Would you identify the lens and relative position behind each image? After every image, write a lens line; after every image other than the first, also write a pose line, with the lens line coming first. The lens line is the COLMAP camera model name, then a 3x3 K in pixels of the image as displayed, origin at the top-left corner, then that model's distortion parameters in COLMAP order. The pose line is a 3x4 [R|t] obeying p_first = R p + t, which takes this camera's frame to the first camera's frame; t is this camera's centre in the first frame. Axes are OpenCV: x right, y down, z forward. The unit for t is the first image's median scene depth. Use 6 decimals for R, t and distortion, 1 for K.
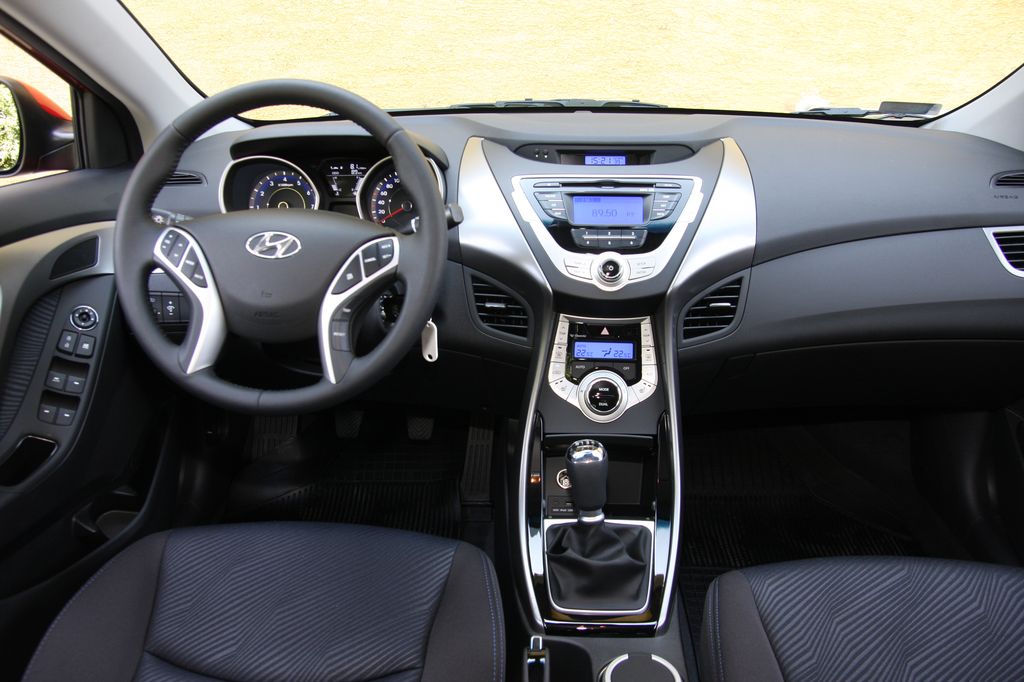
lens RADIAL K [[806.8, 0, 512.0], [0, 806.8, 341.0], [0, 0, 1]] dist [-0.145027, 0.133750]
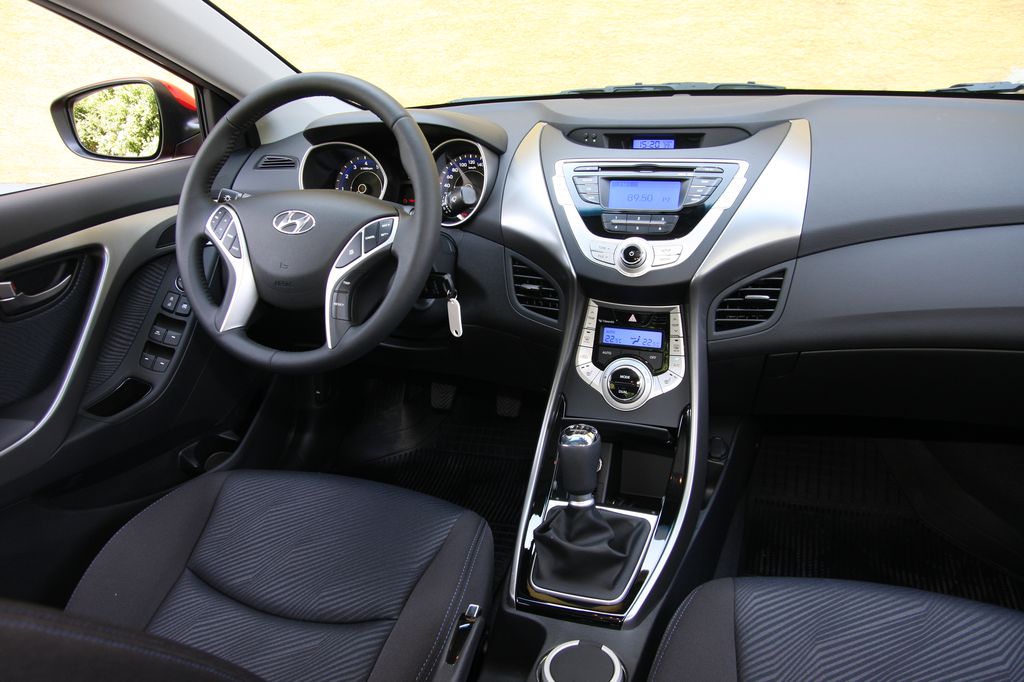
lens RADIAL K [[806.8, 0, 512.0], [0, 806.8, 341.0], [0, 0, 1]] dist [-0.145027, 0.133750]
pose [[0.951124, 0.064377, -0.302025, 0.273798], [-0.059813, 0.997913, 0.024345, 0.000590], [0.302962, -0.005090, 0.952989, 0.020337]]
